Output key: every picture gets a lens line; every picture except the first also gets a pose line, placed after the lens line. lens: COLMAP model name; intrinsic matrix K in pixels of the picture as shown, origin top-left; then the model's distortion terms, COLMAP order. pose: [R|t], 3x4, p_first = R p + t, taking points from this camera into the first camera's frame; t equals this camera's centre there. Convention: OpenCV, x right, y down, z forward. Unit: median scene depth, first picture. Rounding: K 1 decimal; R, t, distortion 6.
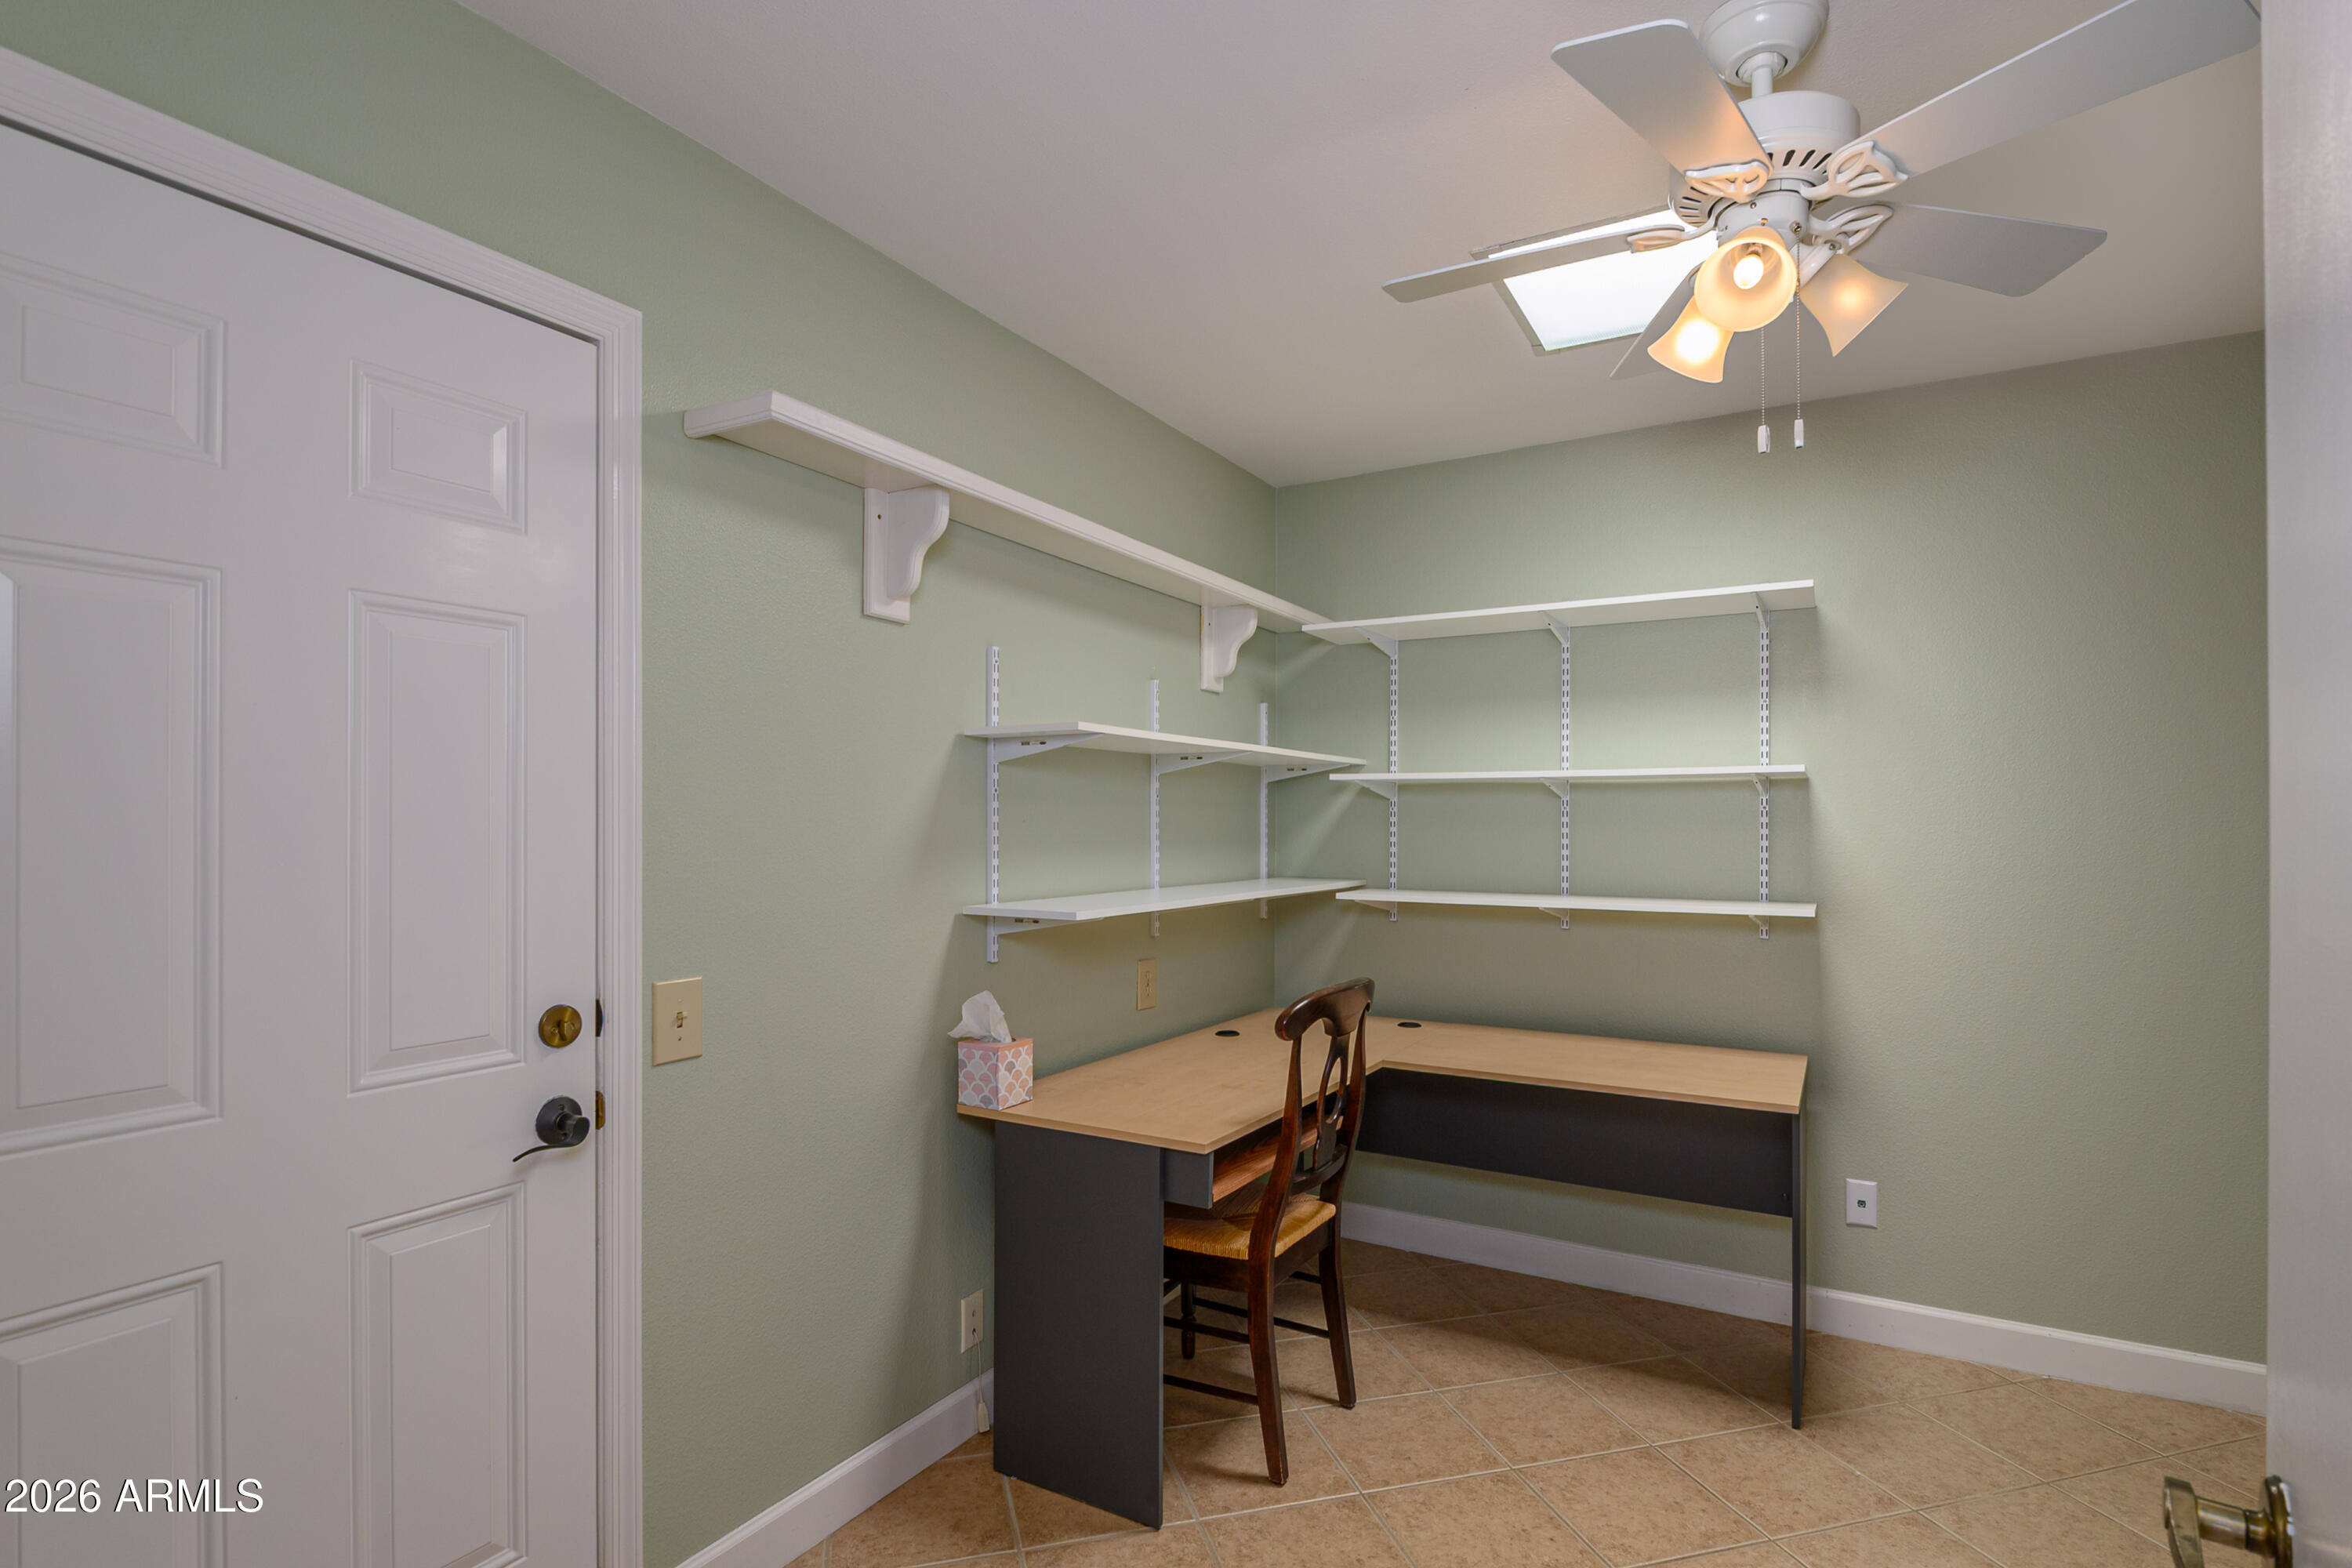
lens RADIAL K [[1137.7, 0, 1170.4], [0, 1137.7, 814.5], [0, 0, 1]] dist [0.002502, -0.001289]
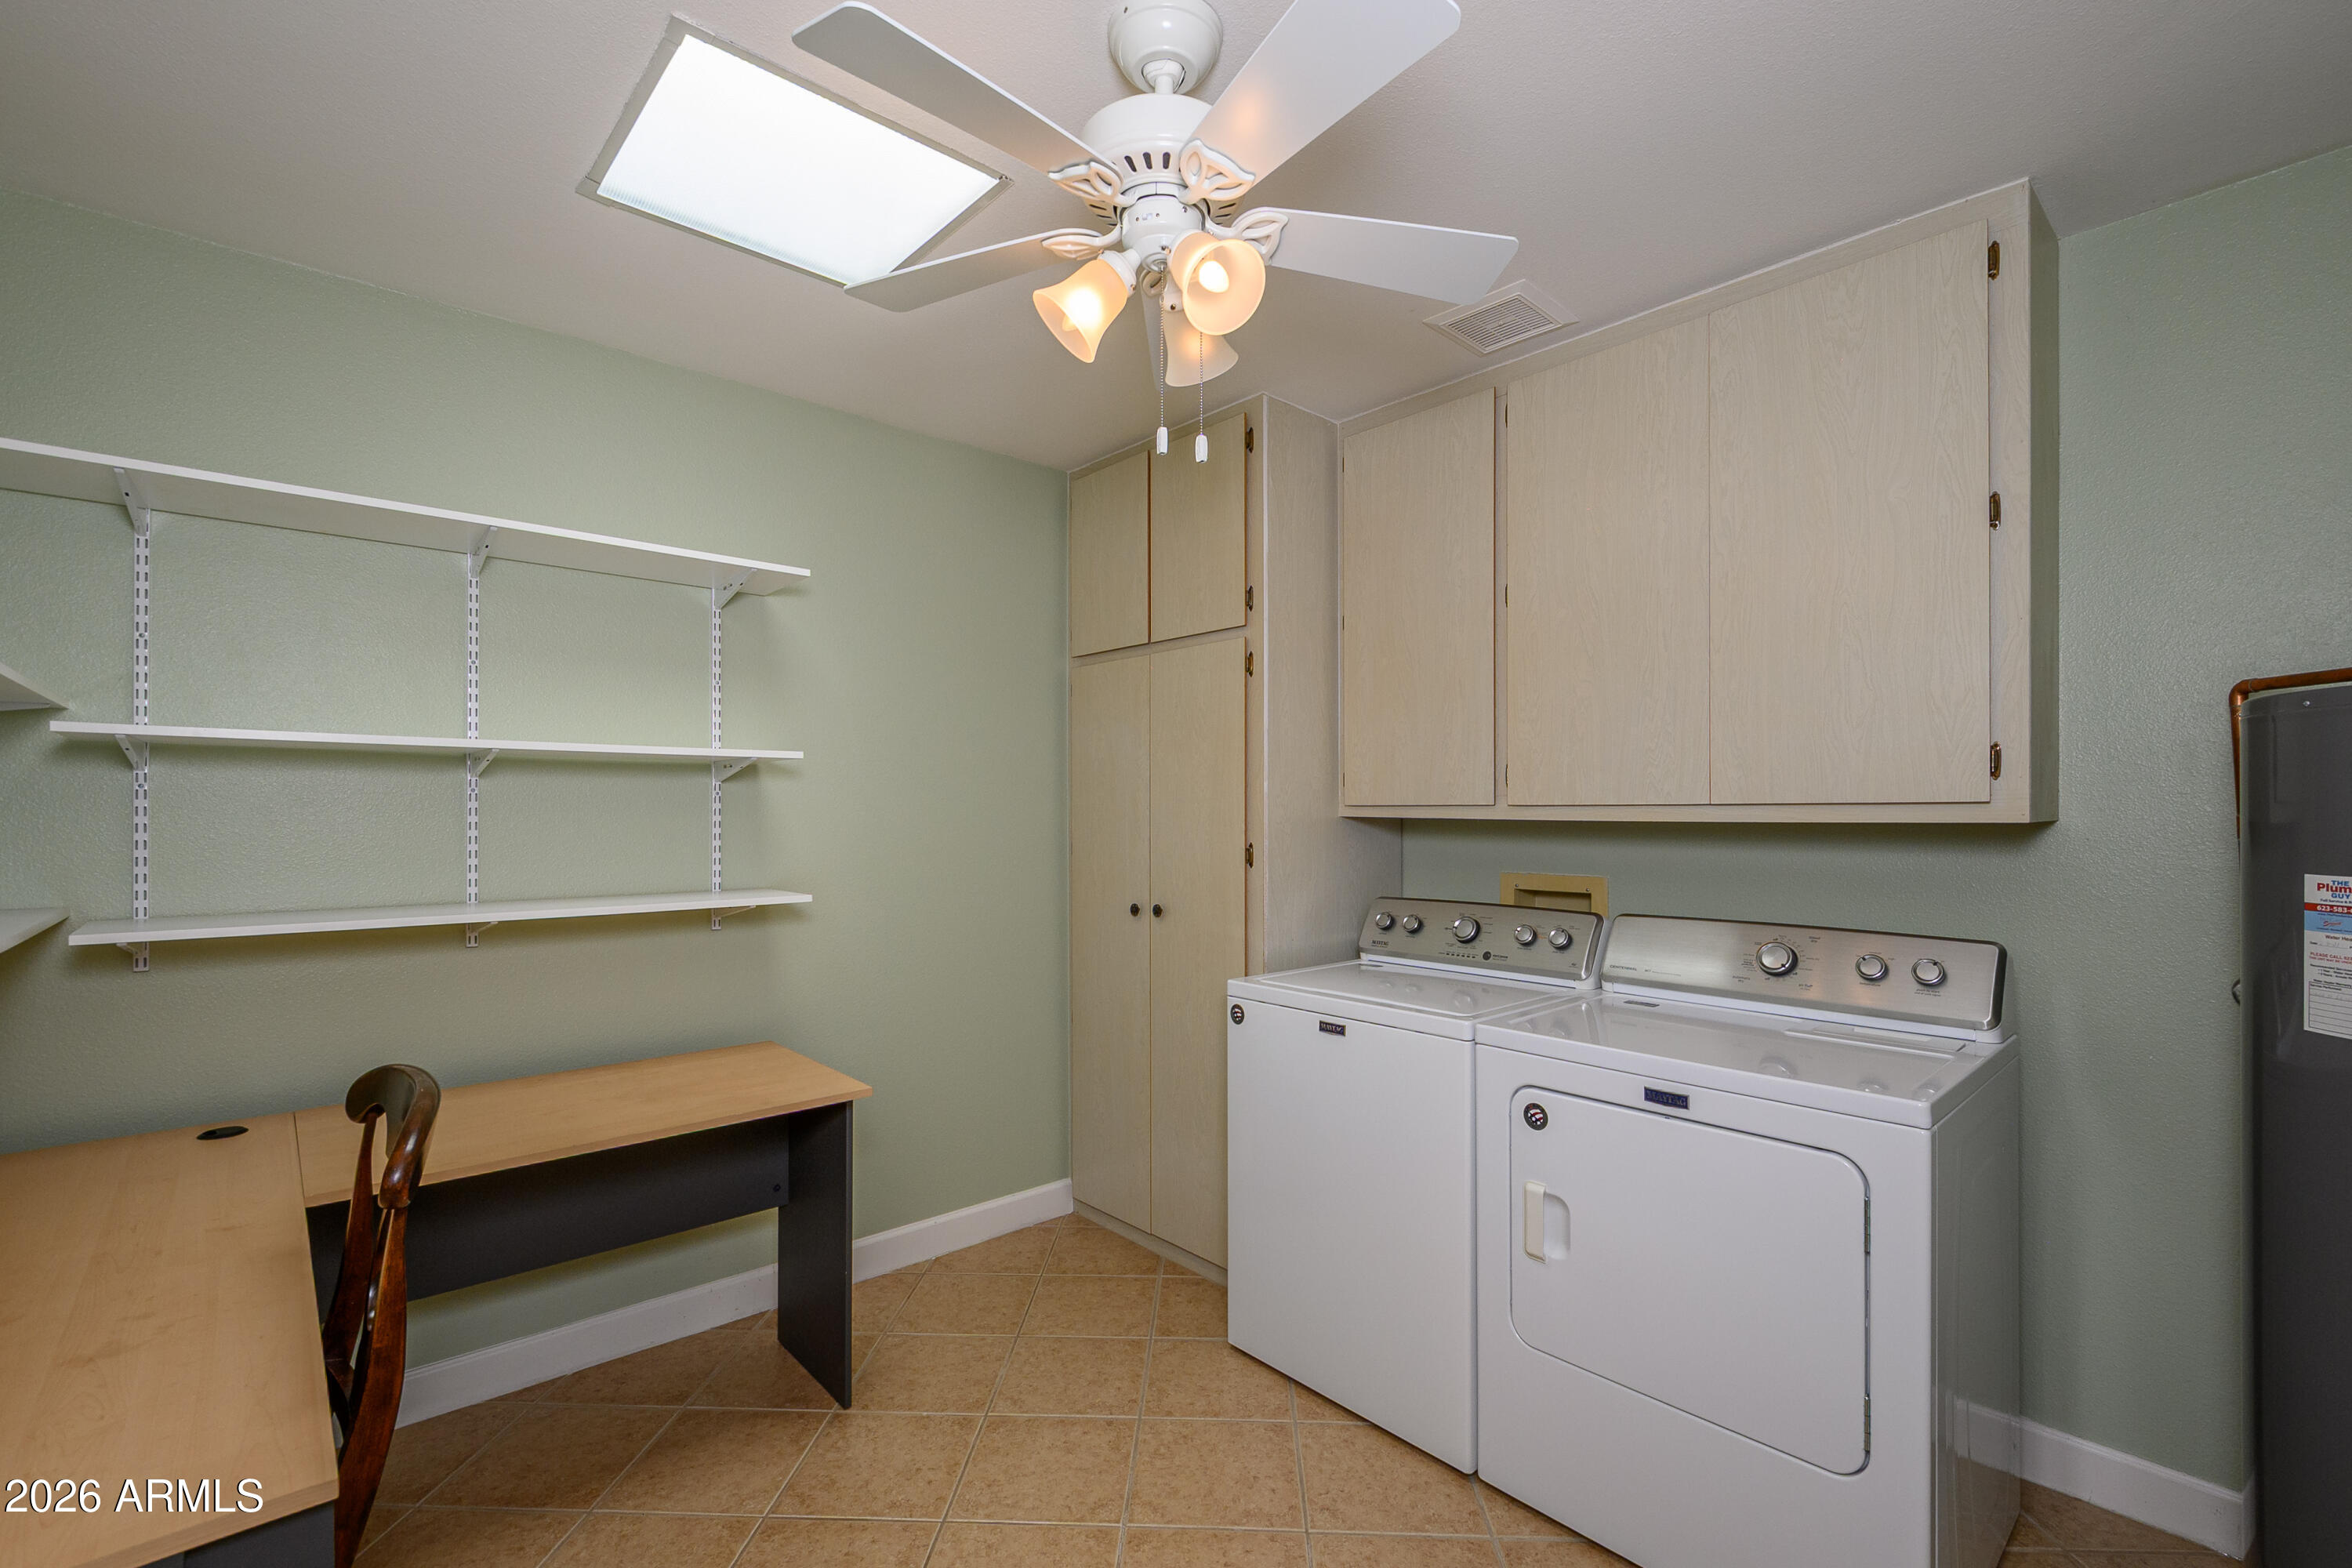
lens RADIAL K [[1036.1, 0, 1190.5], [0, 1036.1, 817.5], [0, 0, 1]] dist [0.008125, -0.004952]
pose [[0.302674, -0.010554, 0.953036, -0.237654], [-0.007864, 0.999877, 0.013570, -0.000693], [-0.953062, -0.011602, 0.302553, 0.447127]]
